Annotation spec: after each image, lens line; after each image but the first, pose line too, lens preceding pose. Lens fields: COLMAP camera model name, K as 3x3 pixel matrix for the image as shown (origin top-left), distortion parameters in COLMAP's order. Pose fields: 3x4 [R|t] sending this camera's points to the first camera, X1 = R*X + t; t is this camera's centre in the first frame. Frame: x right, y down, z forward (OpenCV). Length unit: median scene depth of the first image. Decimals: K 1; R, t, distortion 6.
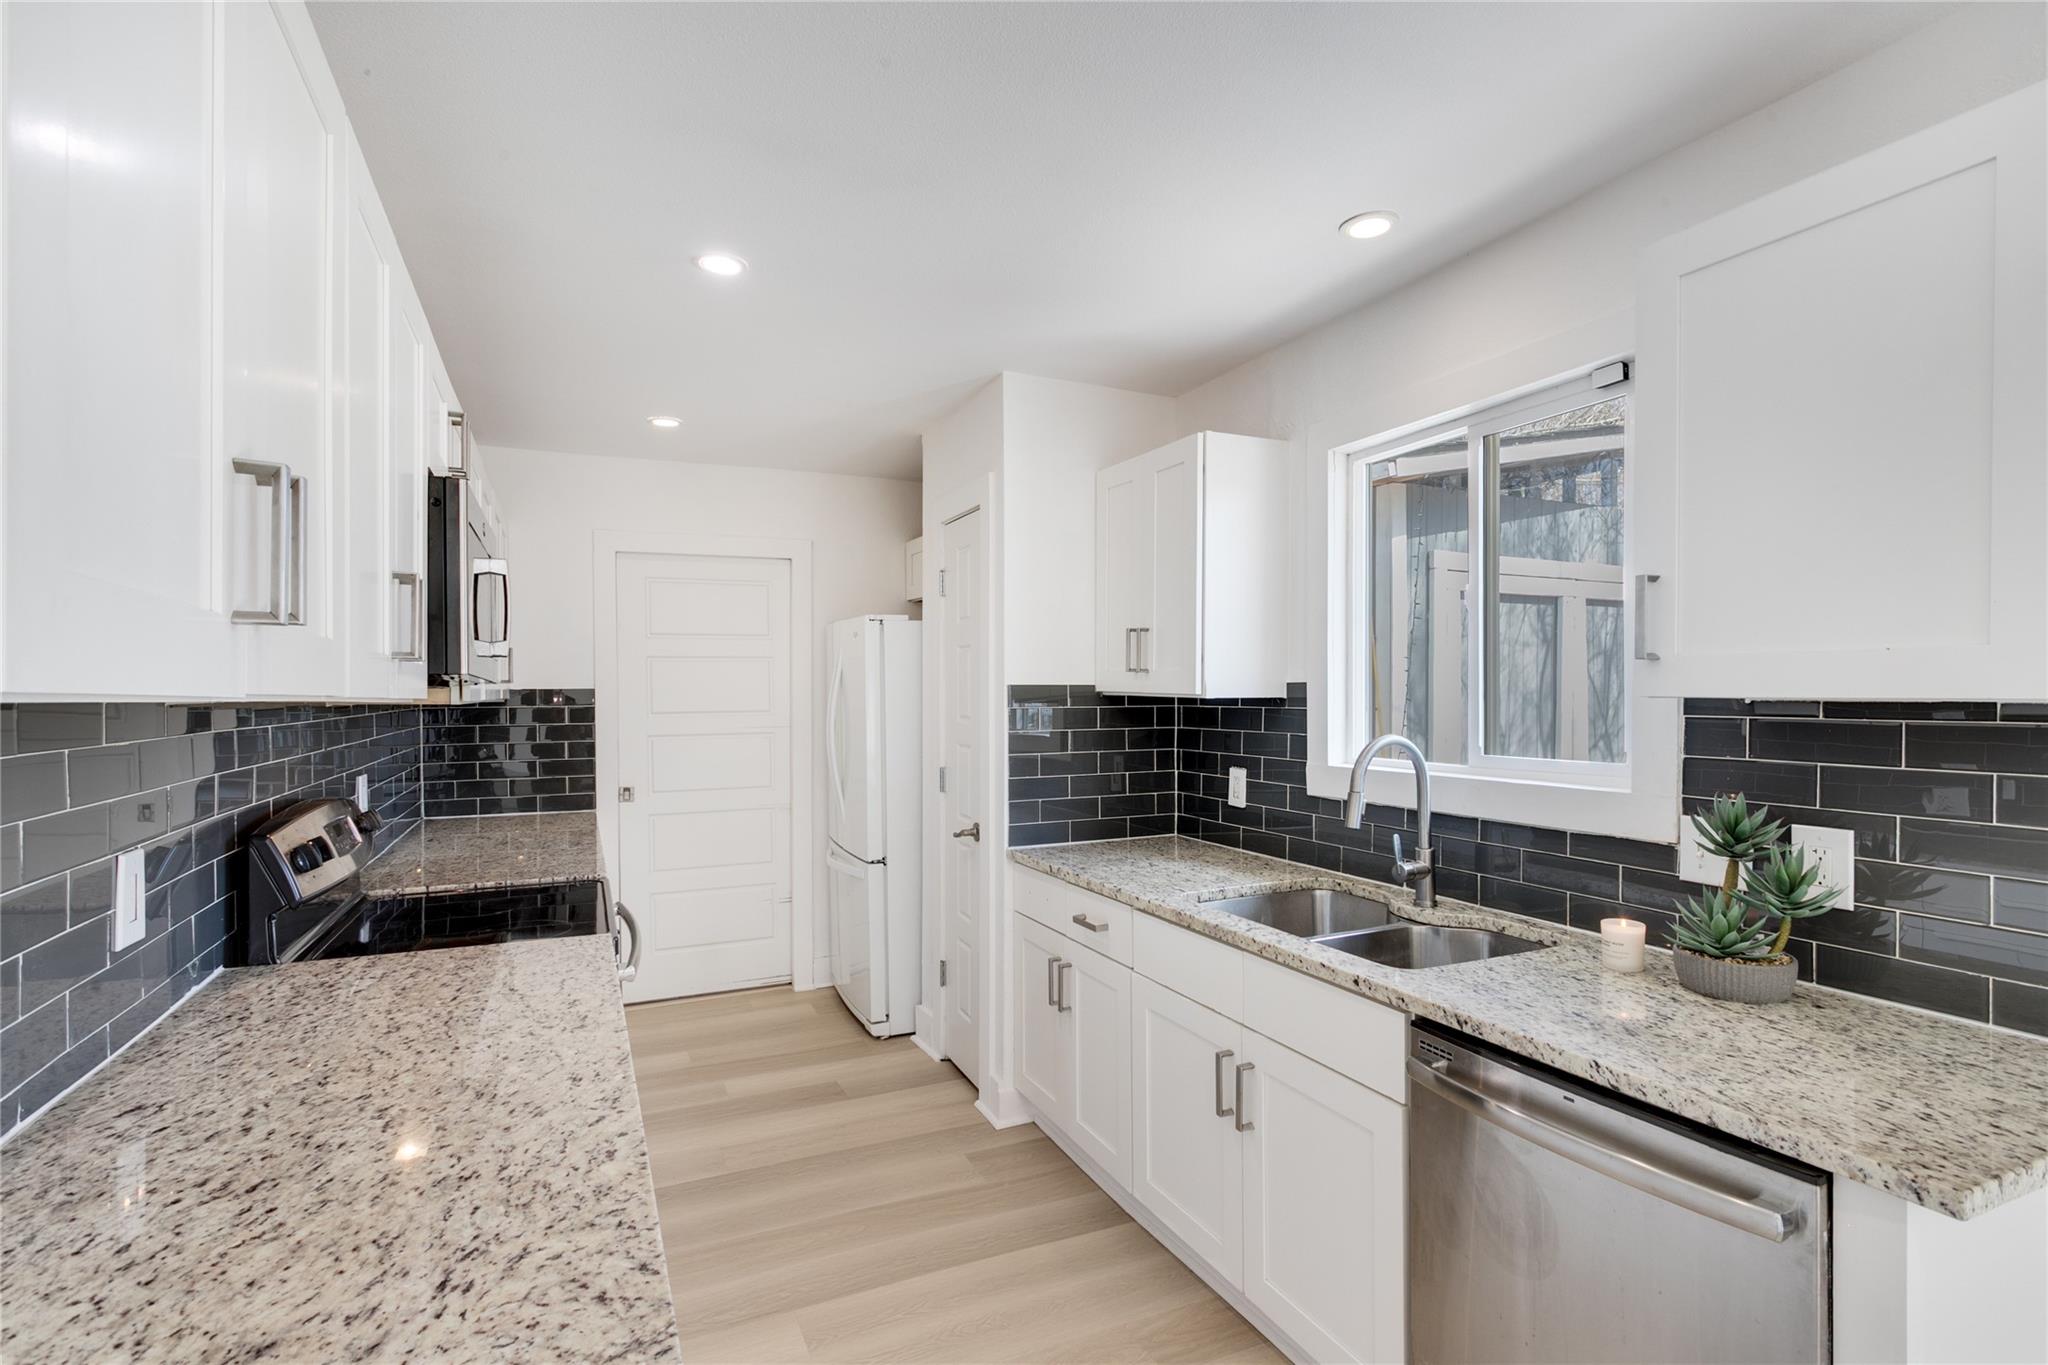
lens RADIAL K [[979.2, 0, 1013.1], [0, 979.2, 689.0], [0, 0, 1]] dist [0.002319, 0.001086]
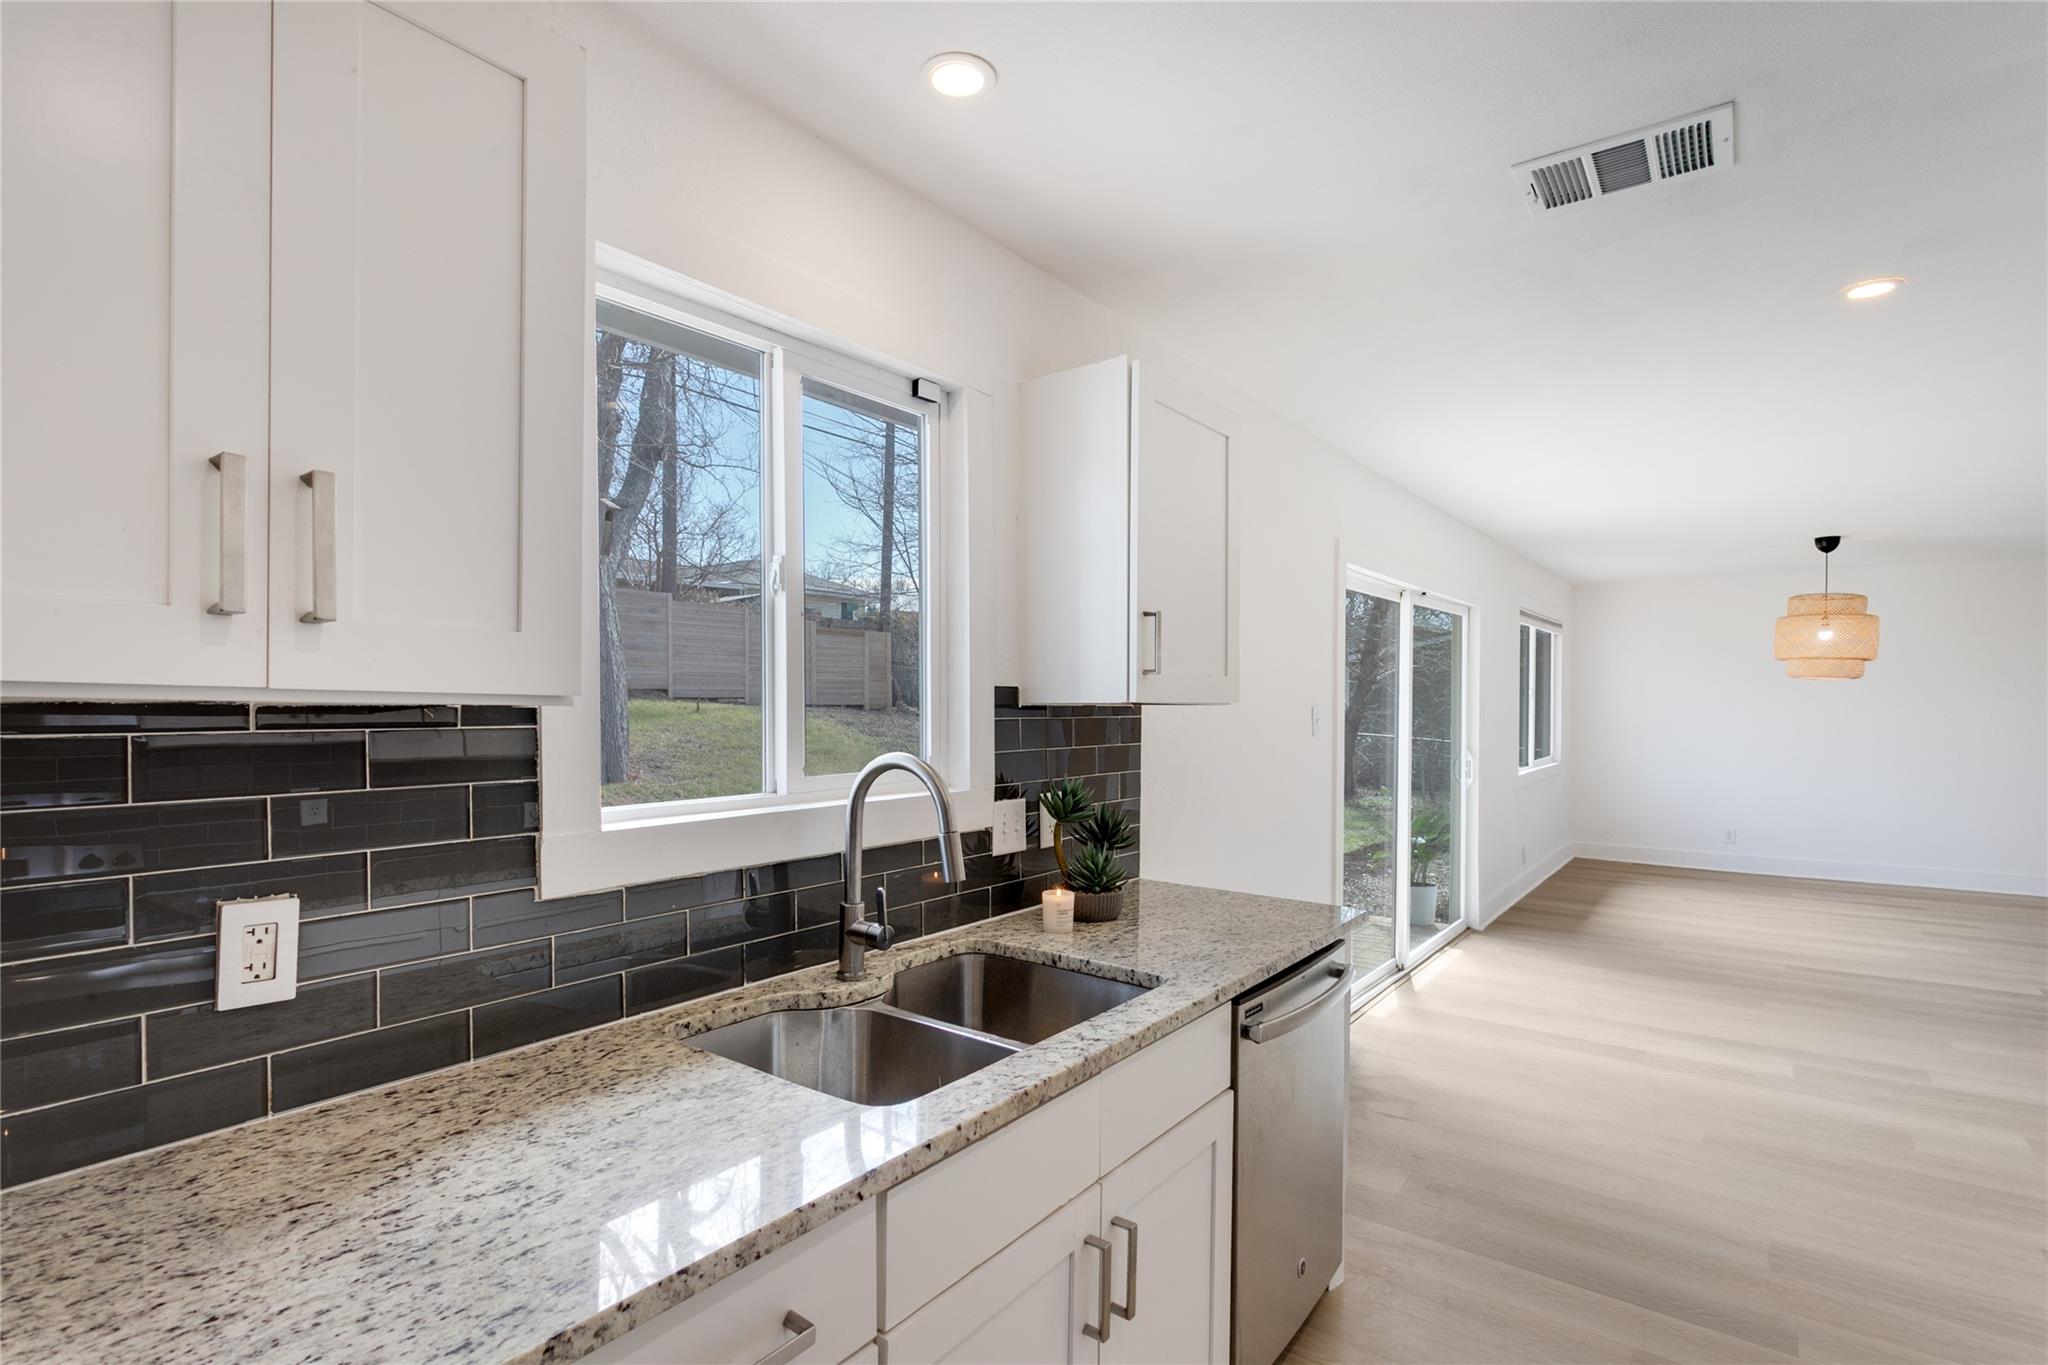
lens RADIAL K [[989.9, 0, 1018.5], [0, 989.9, 693.1], [0, 0, 1]] dist [0.000708, 0.000371]
pose [[-0.485909, 0.009833, 0.873954, -0.310528], [-0.005528, 0.999882, -0.014324, 0.009766], [-0.873992, -0.011792, -0.485797, 1.230174]]
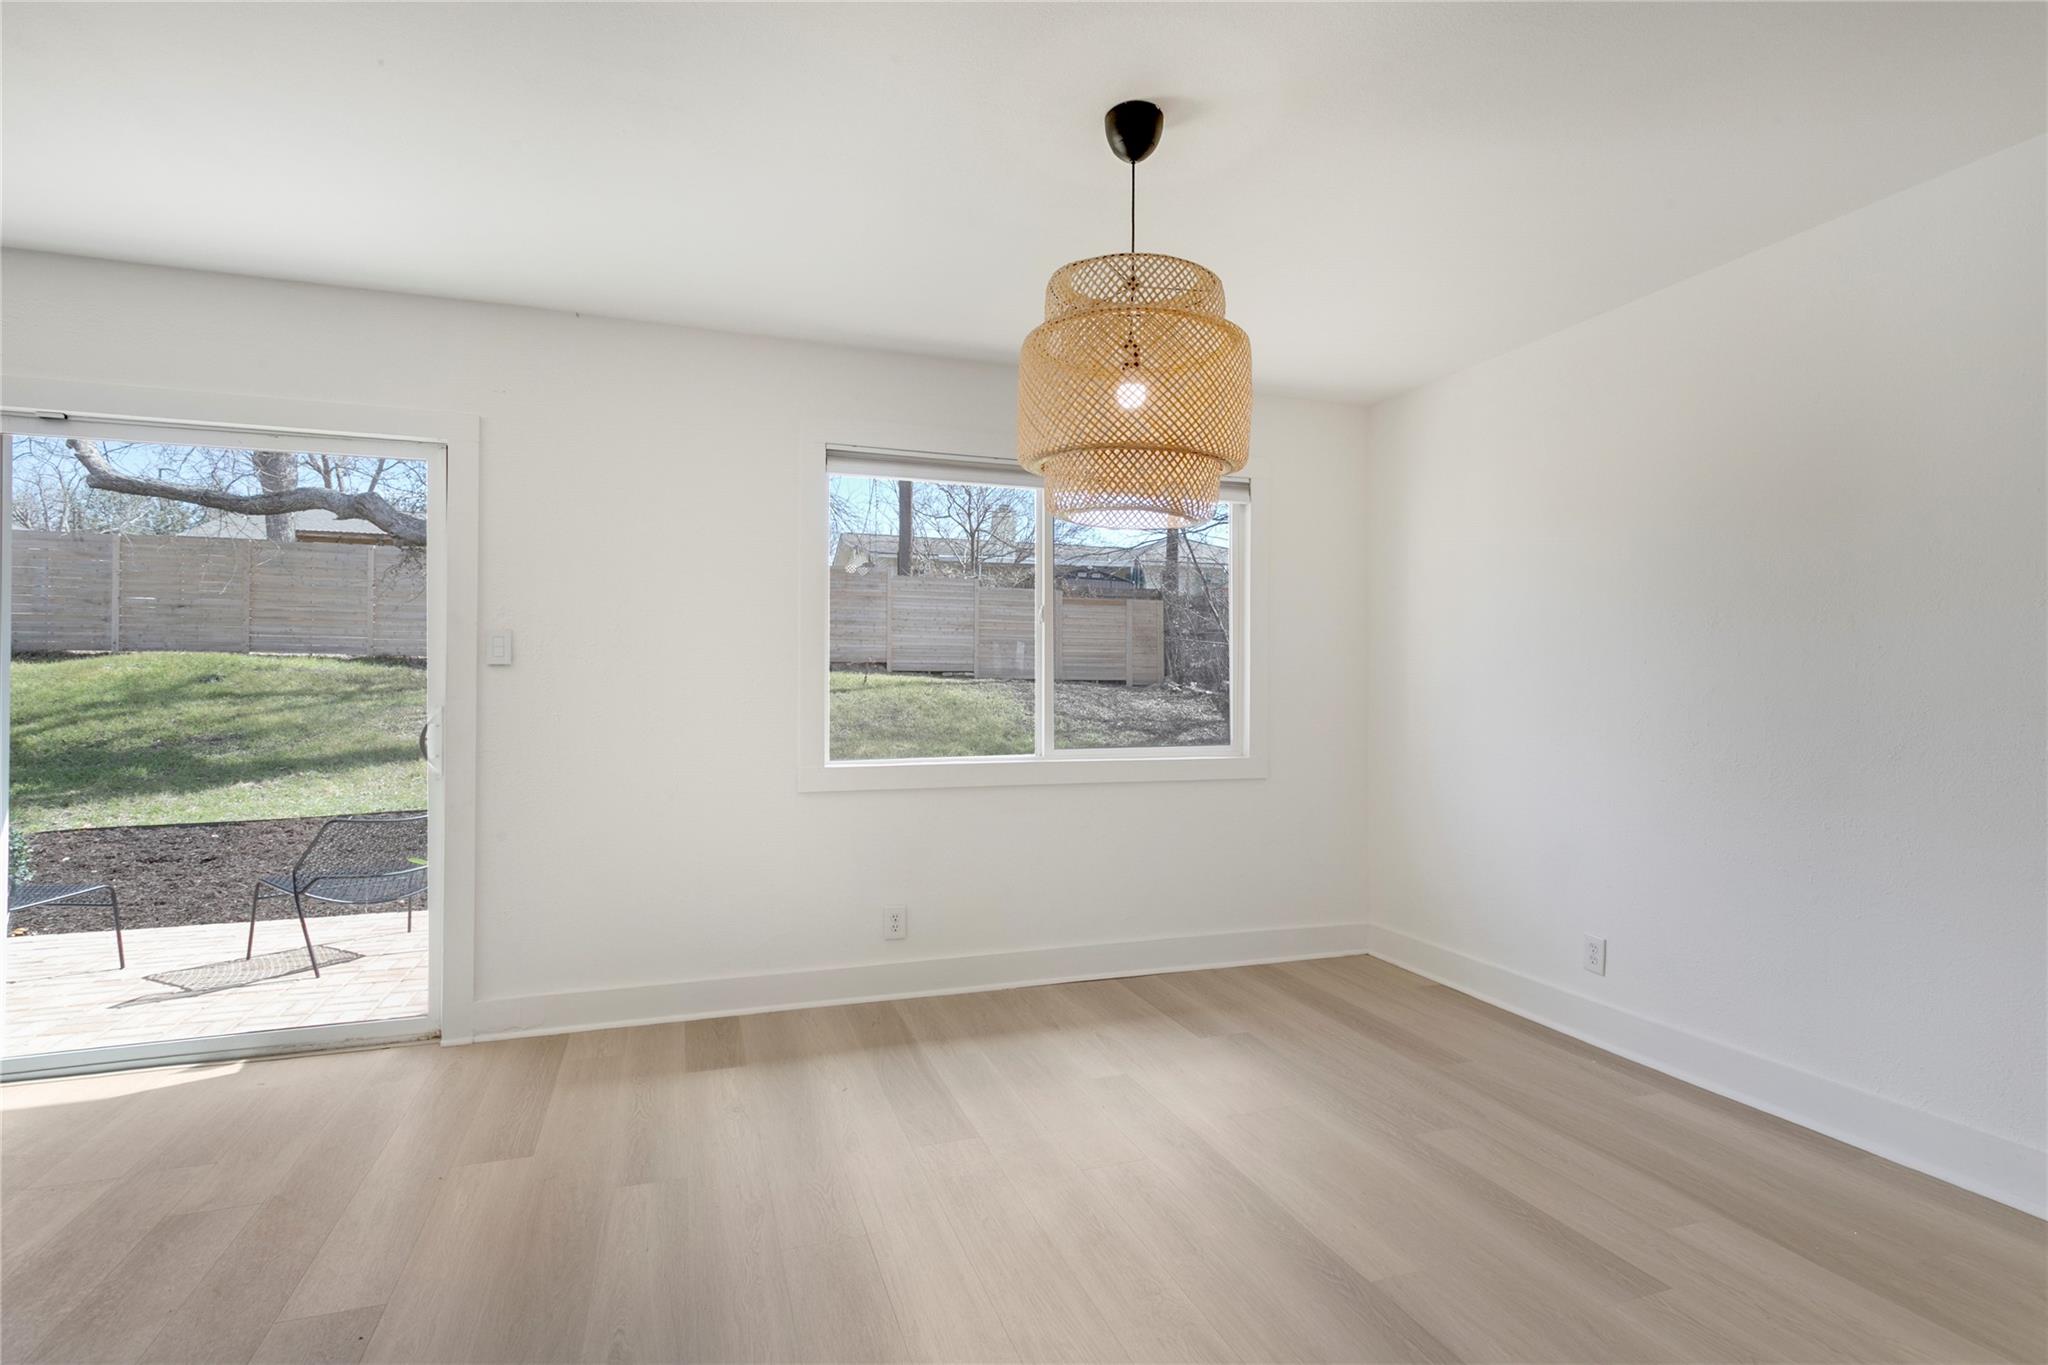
lens RADIAL K [[986.8, 0, 1024.0], [0, 986.8, 682.5], [0, 0, 1]] dist [-0.001134, 0.000299]
pose [[0.075827, 0.006919, 0.997097, 0.045392], [-0.013506, 0.999891, -0.005912, 0.075629], [-0.997029, -0.013018, 0.075913, -1.938094]]
